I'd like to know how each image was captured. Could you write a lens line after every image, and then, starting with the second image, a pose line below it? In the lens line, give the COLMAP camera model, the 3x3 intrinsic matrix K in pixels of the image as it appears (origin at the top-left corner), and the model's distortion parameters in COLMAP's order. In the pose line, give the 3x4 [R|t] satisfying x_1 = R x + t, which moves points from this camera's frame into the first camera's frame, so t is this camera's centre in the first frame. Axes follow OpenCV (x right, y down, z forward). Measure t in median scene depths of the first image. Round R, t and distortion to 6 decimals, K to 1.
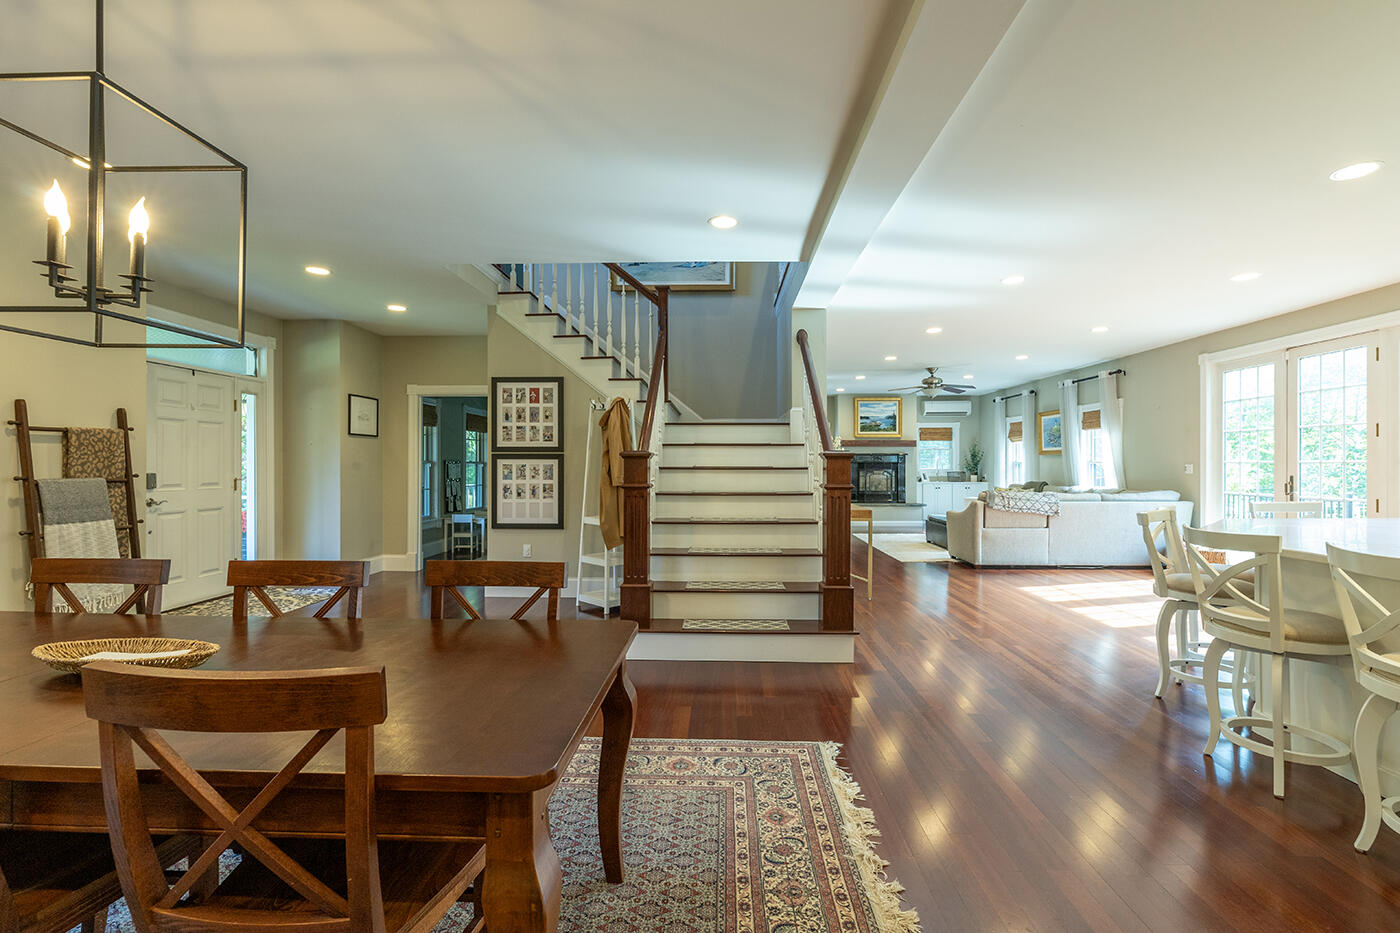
lens RADIAL K [[619.1, 0, 707.0], [0, 619.1, 462.1], [0, 0, 1]] dist [0.002311, -0.000661]
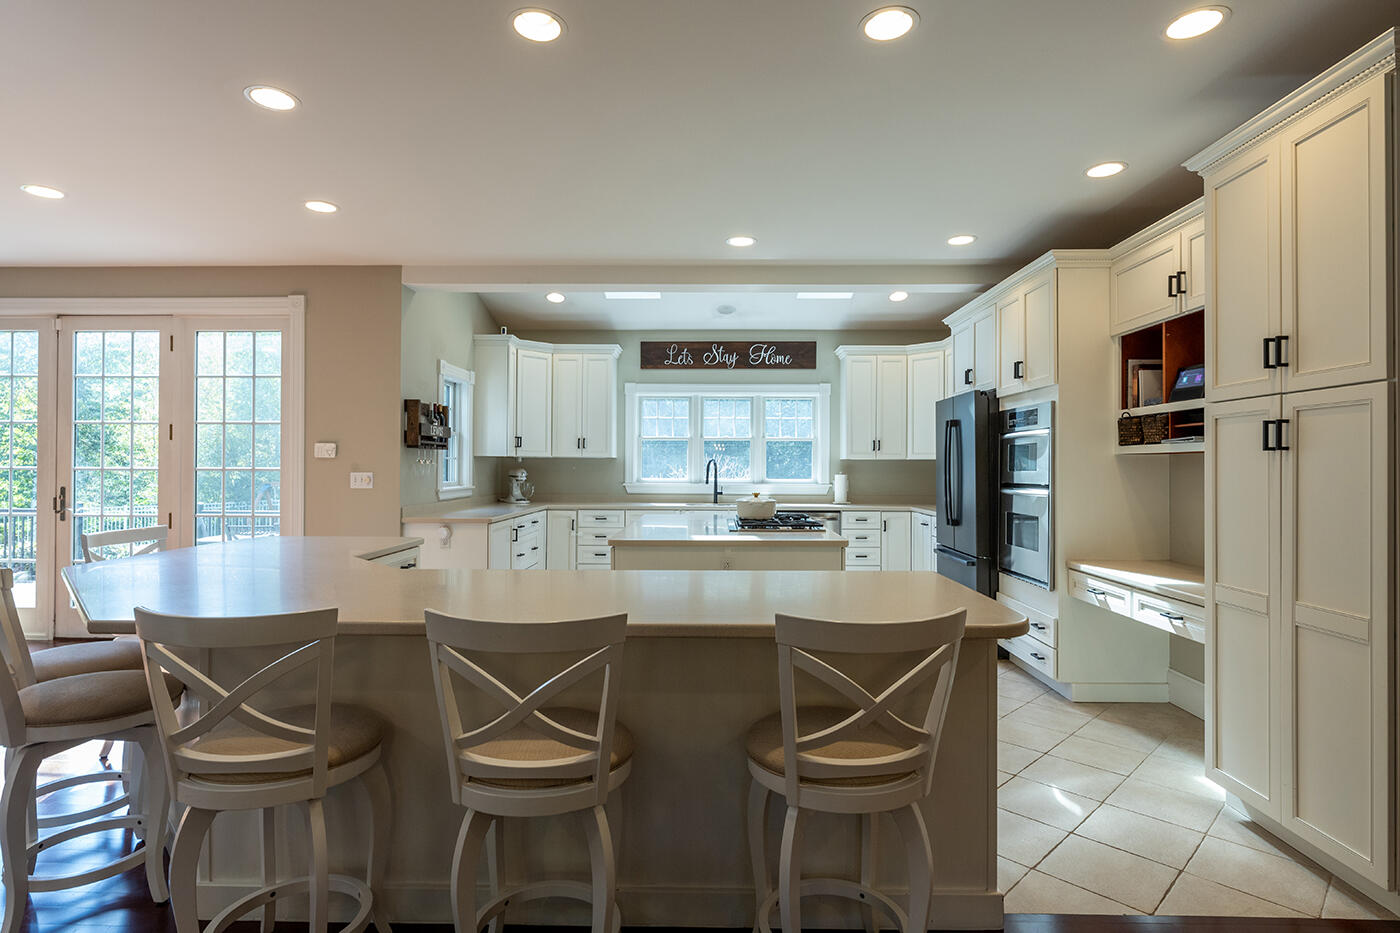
lens RADIAL K [[702.7, 0, 705.8], [0, 702.7, 462.8], [0, 0, 1]] dist [0.013060, 0.000846]
pose [[-0.014445, 0.005703, 0.999879, 0.102701], [-0.009758, 0.999935, -0.005844, -0.012289], [-0.999848, -0.009841, -0.014388, 0.313554]]
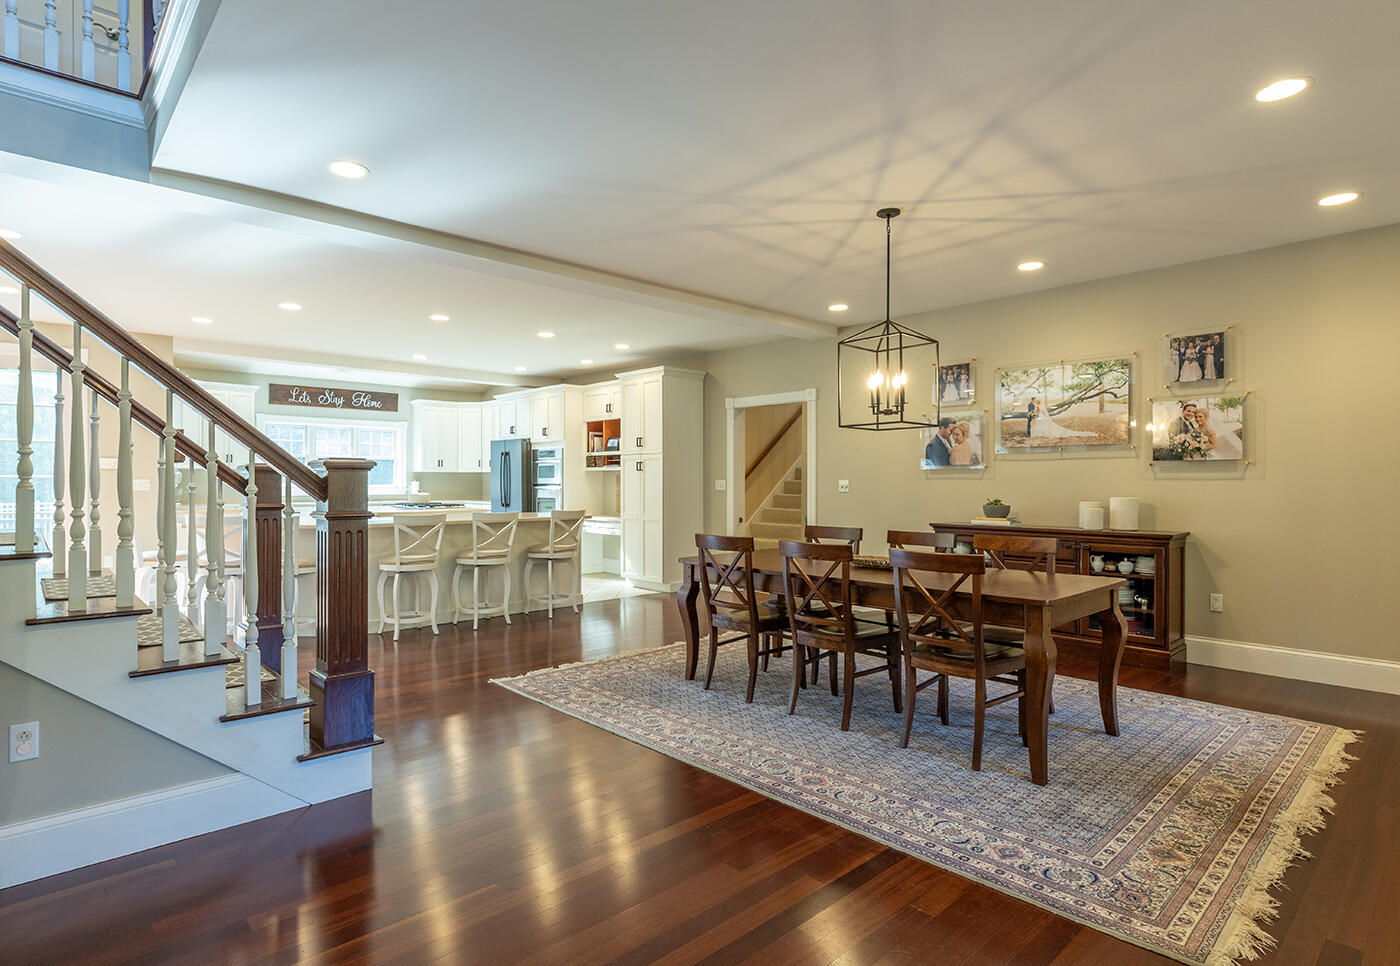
lens RADIAL K [[738.0, 0, 668.3], [0, 738.0, 478.7], [0, 0, 1]] dist [0.002985, -0.000045]
pose [[-0.689996, 0.001319, 0.723812, -0.749233], [-0.006647, 0.999945, -0.008159, 0.005607], [-0.723782, -0.010441, -0.689949, 1.091793]]
